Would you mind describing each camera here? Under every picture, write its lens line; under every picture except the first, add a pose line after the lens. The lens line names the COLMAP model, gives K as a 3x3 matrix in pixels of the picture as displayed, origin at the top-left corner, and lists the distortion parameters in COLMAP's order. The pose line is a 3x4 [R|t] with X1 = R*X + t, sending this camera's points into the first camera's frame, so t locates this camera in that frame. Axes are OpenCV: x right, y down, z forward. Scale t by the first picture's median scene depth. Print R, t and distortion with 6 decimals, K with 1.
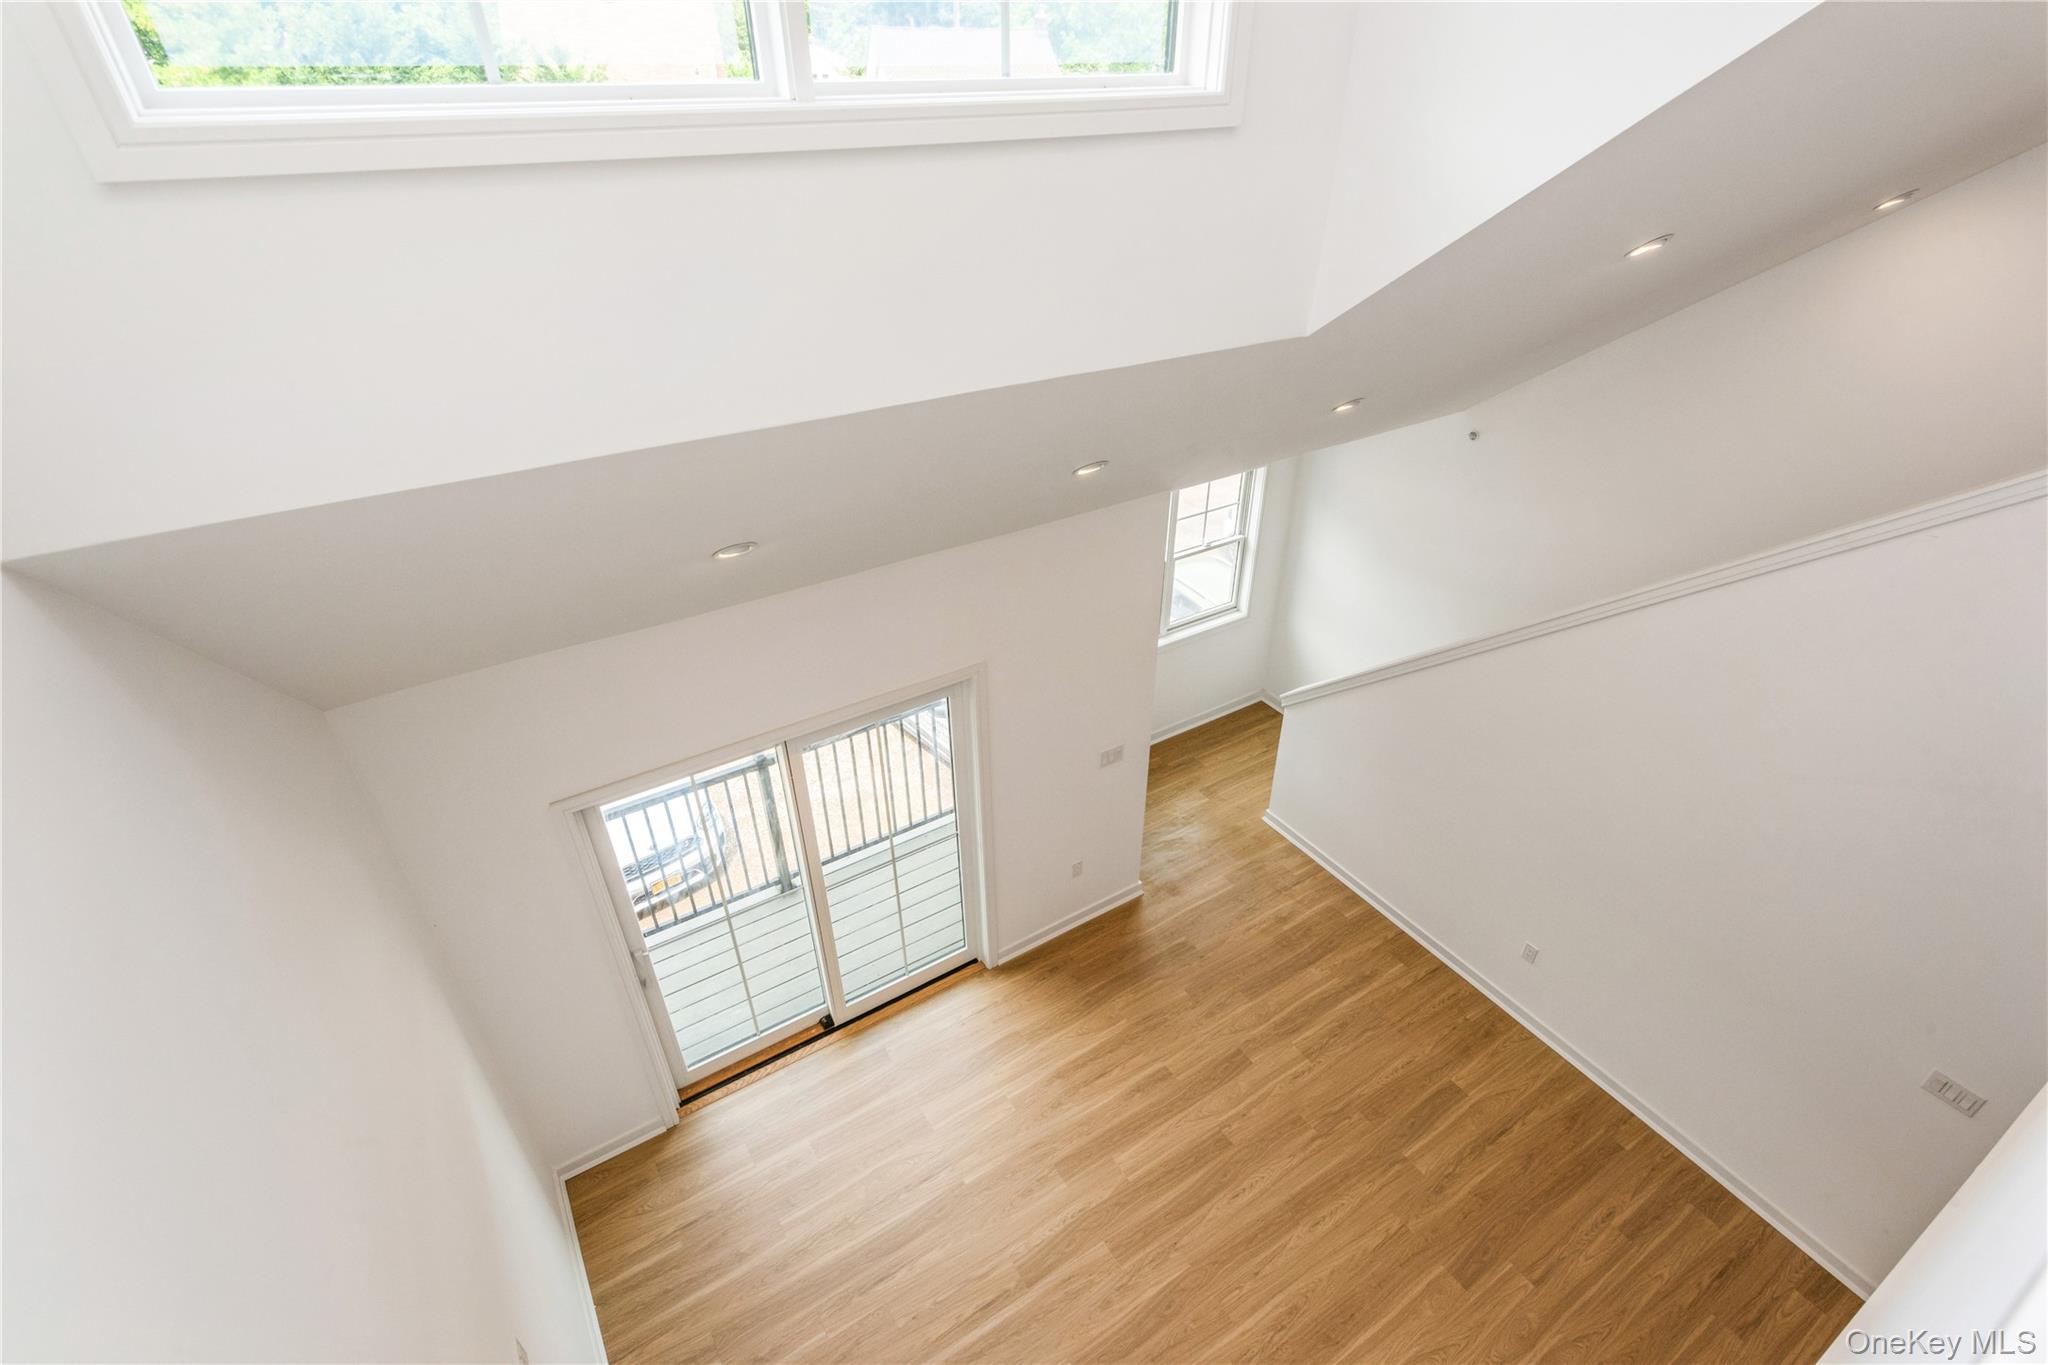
lens RADIAL K [[972.1, 0, 1027.3], [0, 972.1, 683.2], [0, 0, 1]] dist [0.019791, 0.000492]
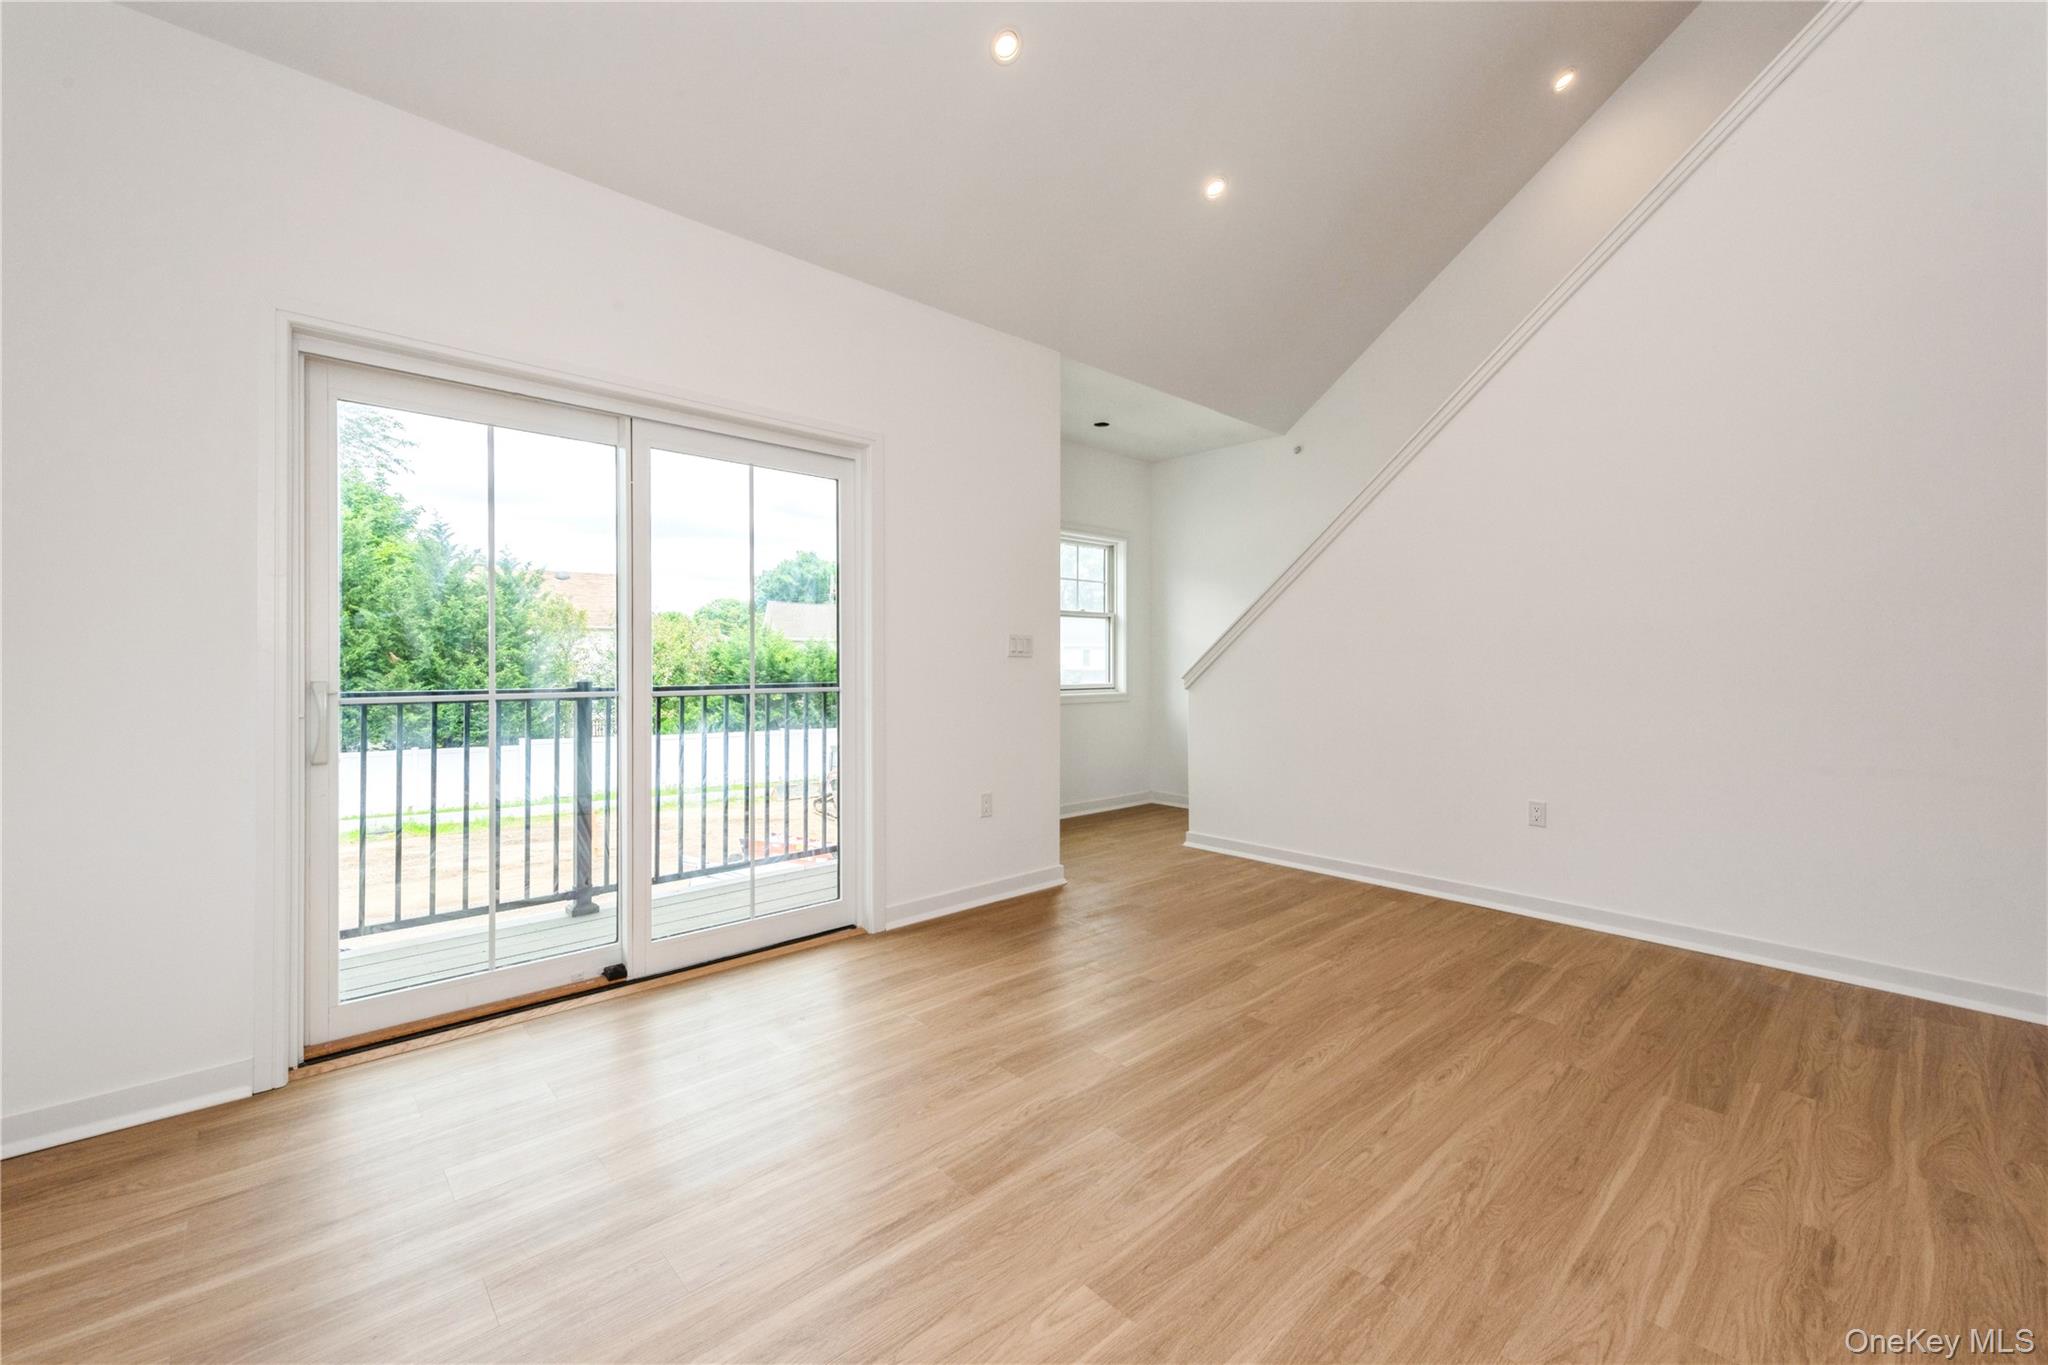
lens RADIAL K [[820.8, 0, 1024.7], [0, 820.8, 674.2], [0, 0, 1]] dist [0.015804, -0.001096]
pose [[0.984434, 0.008273, 0.175557, -0.044182], [0.090152, 0.833699, -0.544811, 0.571465], [-0.150869, 0.552157, 0.819976, 0.466618]]
